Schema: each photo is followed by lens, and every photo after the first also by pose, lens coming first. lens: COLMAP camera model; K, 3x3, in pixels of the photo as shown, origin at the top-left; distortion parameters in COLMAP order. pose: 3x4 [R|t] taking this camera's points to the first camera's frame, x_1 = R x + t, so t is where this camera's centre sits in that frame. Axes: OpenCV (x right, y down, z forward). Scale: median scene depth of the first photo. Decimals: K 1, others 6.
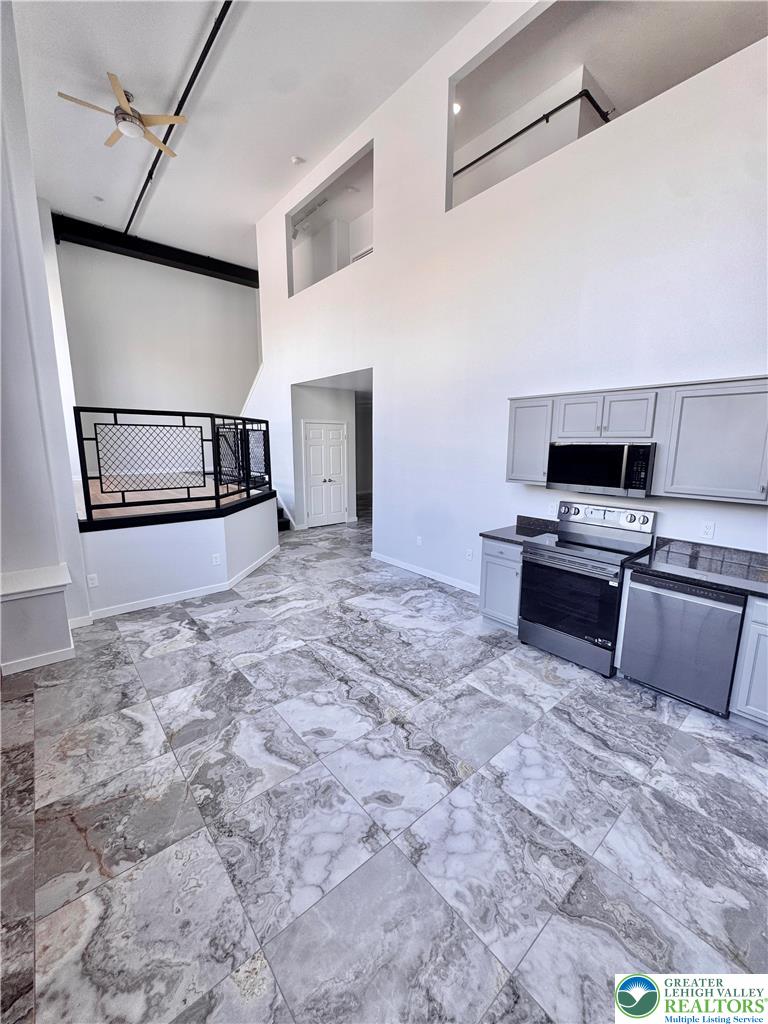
lens RADIAL K [[408.6, 0, 385.5], [0, 408.6, 511.8], [0, 0, 1]] dist [-0.003657, 0.000329]
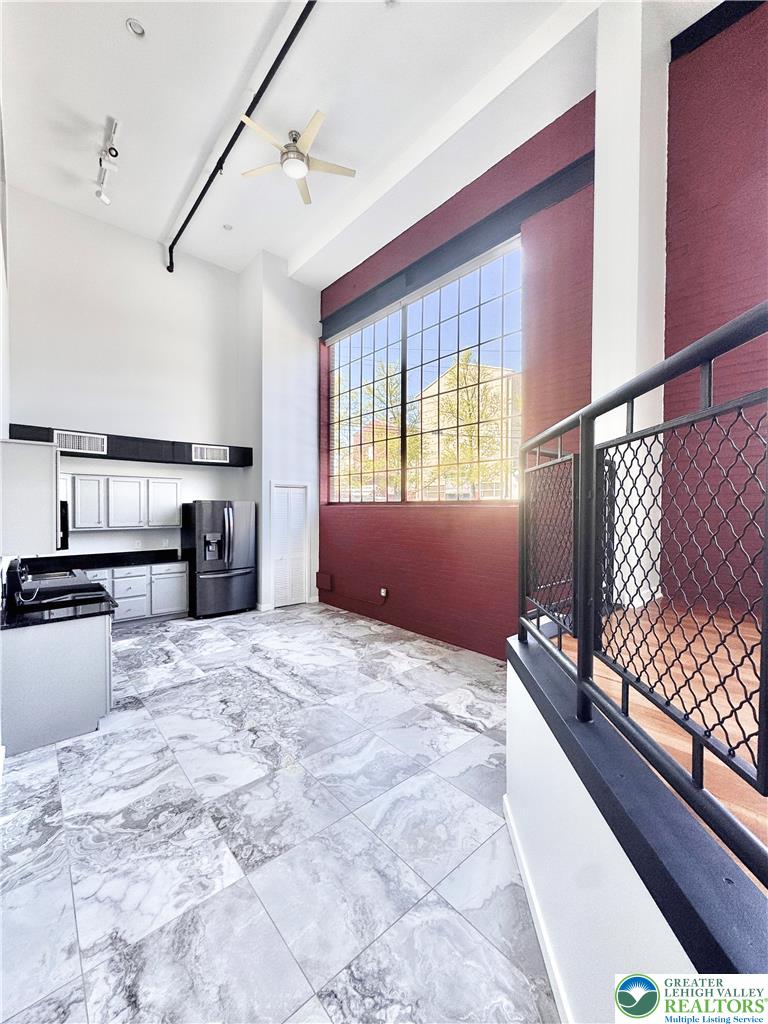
lens RADIAL K [[408.6, 0, 385.5], [0, 408.6, 511.8], [0, 0, 1]] dist [-0.003657, 0.000329]
pose [[-0.999823, -0.008373, -0.016855, -0.327301], [-0.011307, 0.983178, 0.182301, -0.323586], [0.015045, 0.182460, -0.983098, 1.934962]]
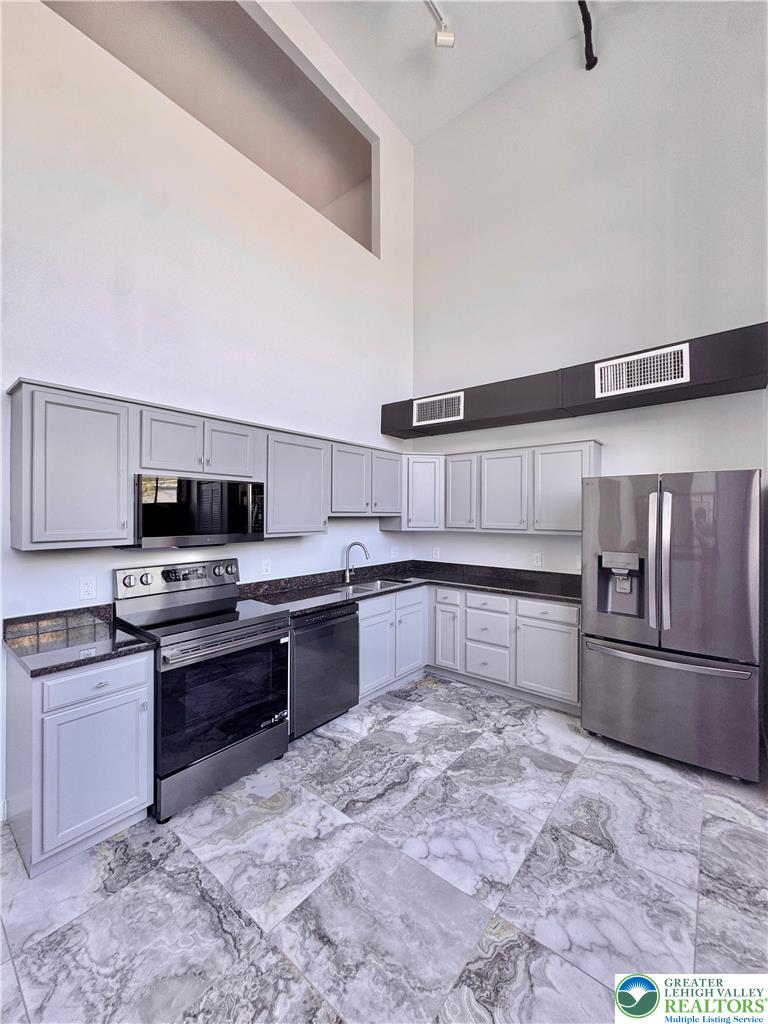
lens RADIAL K [[408.6, 0, 385.5], [0, 408.6, 511.8], [0, 0, 1]] dist [-0.003657, 0.000329]
pose [[-0.179996, -0.003087, 0.983662, -0.278018], [0.162190, 0.986215, 0.032773, -0.071794], [-0.970204, 0.165439, -0.177015, 0.748094]]
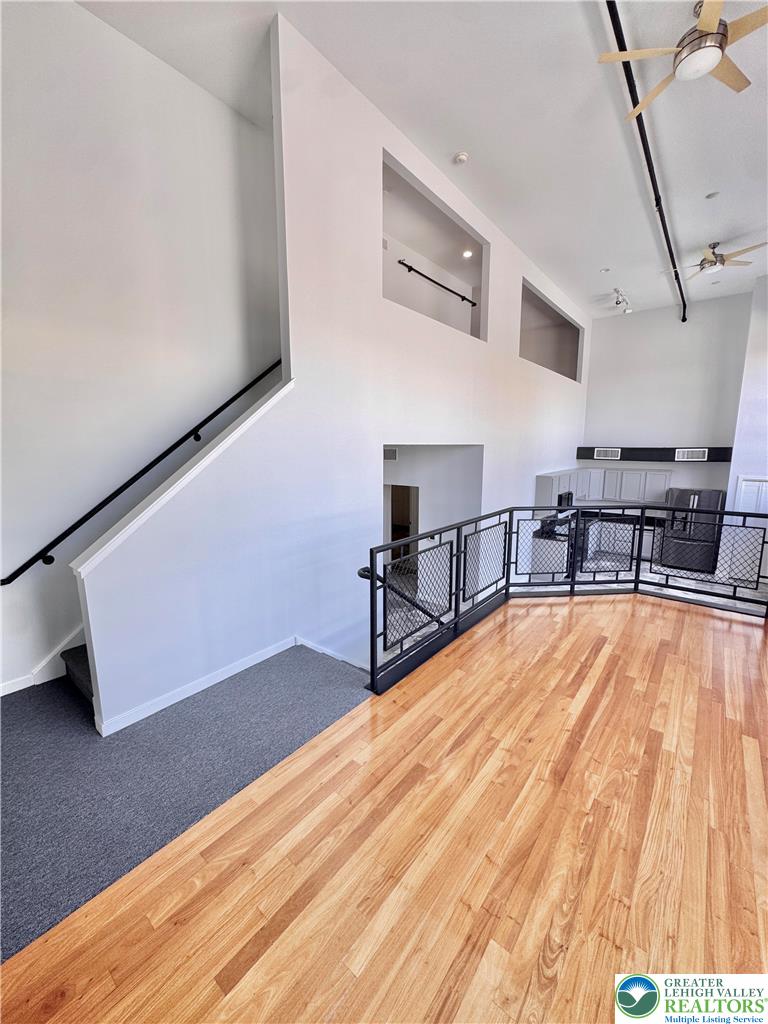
lens RADIAL K [[408.6, 0, 385.5], [0, 408.6, 511.8], [0, 0, 1]] dist [-0.003657, 0.000329]
pose [[-0.187551, -0.166027, 0.968122, -1.738423], [0.169697, 0.965315, 0.198421, -0.721198], [-0.967485, 0.201502, -0.152872, 2.378661]]
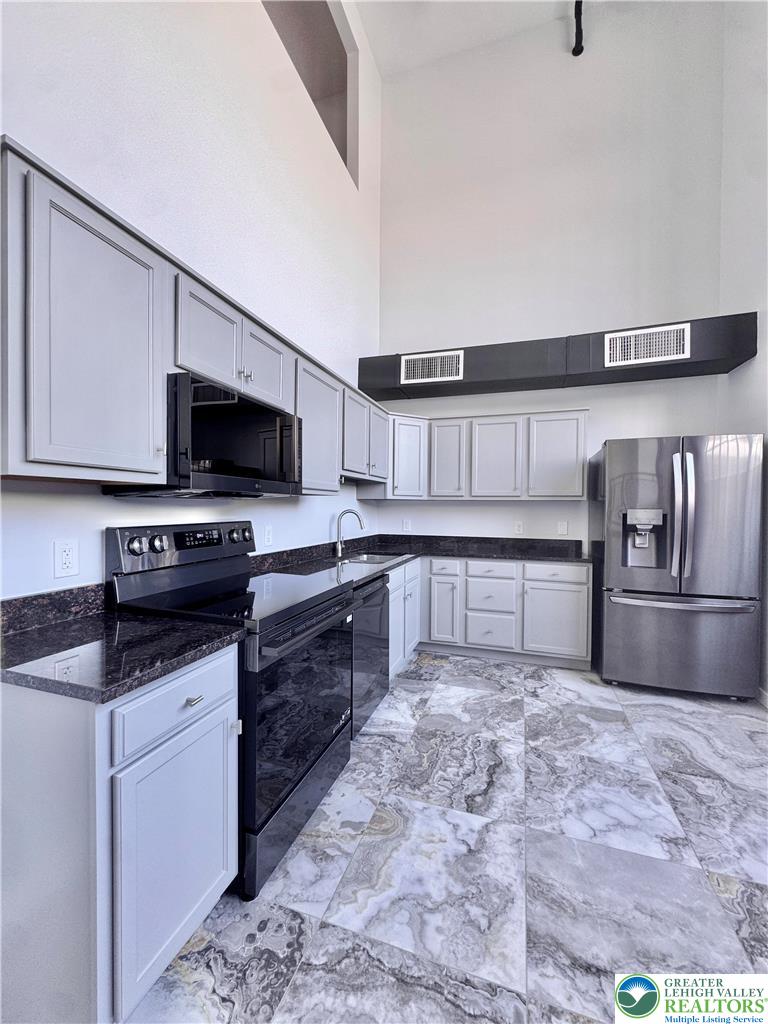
lens RADIAL K [[408.6, 0, 385.5], [0, 408.6, 511.8], [0, 0, 1]] dist [-0.003657, 0.000329]
pose [[-0.516749, -0.020870, 0.855883, -0.040986], [0.133298, 0.985550, 0.104512, -0.050760], [-0.845696, 0.168094, -0.506500, 1.050134]]
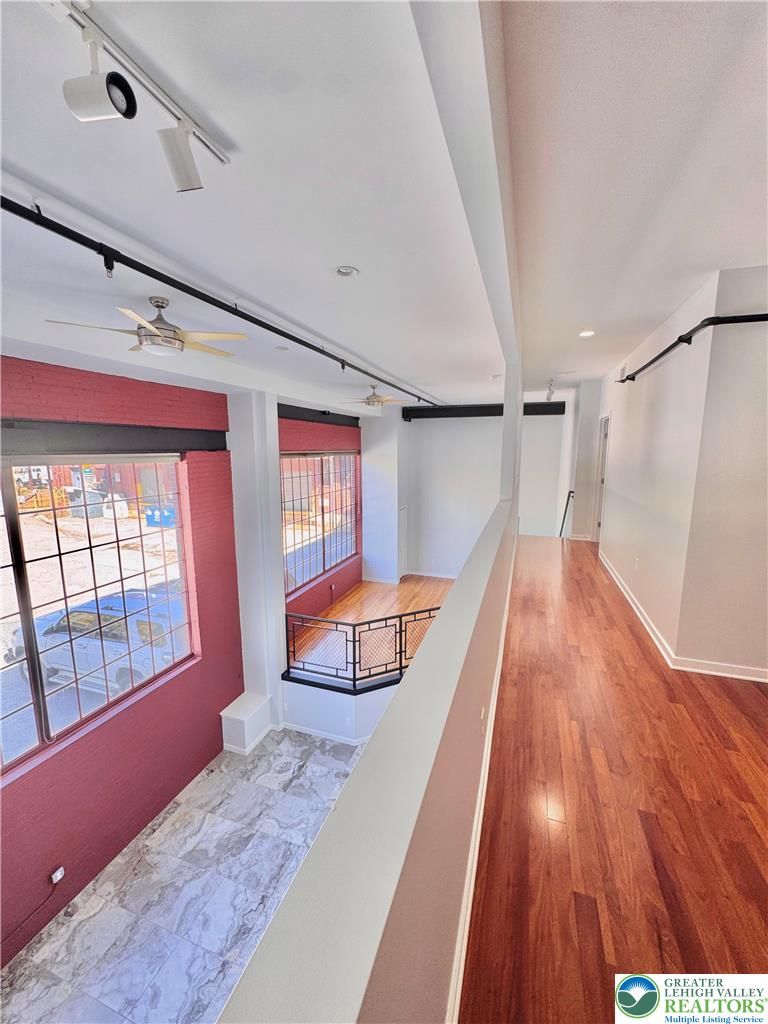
lens RADIAL K [[408.6, 0, 385.5], [0, 408.6, 511.8], [0, 0, 1]] dist [-0.003657, 0.000329]
pose [[0.506903, 0.128795, -0.852327, 1.004684], [-0.143181, 0.987620, 0.064085, -0.942753], [0.850029, 0.089552, 0.519068, 0.430164]]
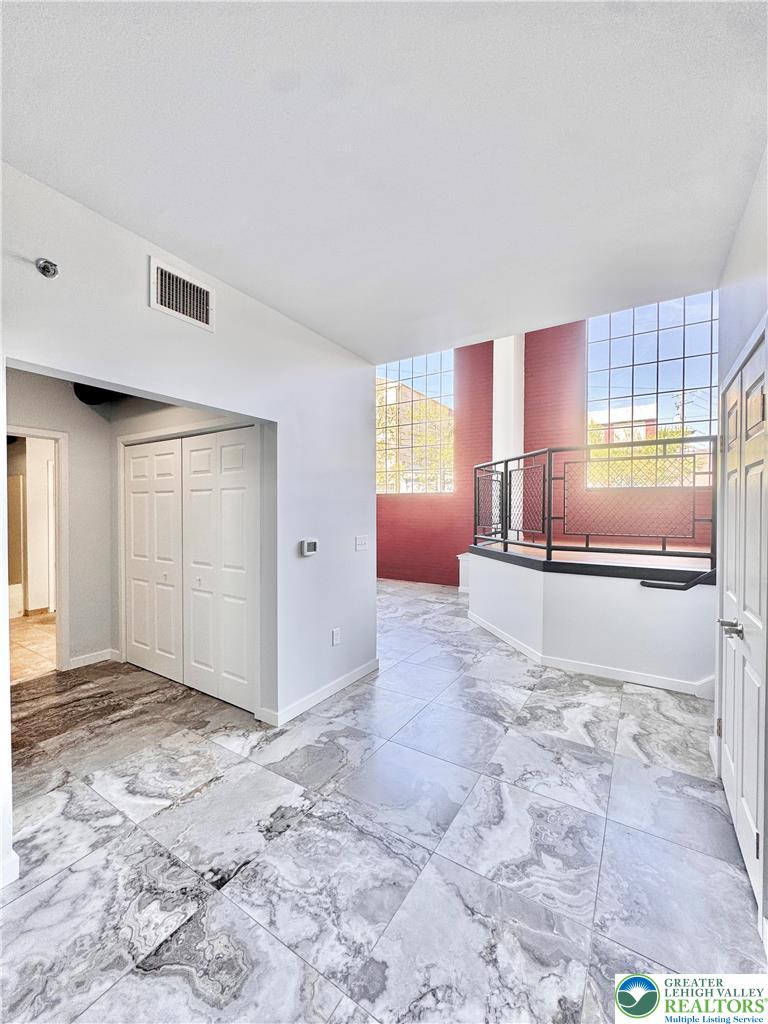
lens RADIAL K [[408.6, 0, 385.5], [0, 408.6, 511.8], [0, 0, 1]] dist [-0.003657, 0.000329]
pose [[-0.955166, -0.003257, -0.296053, 0.238722], [-0.056609, 0.983501, 0.171819, -0.388741], [0.290608, 0.180875, -0.939591, 2.697550]]
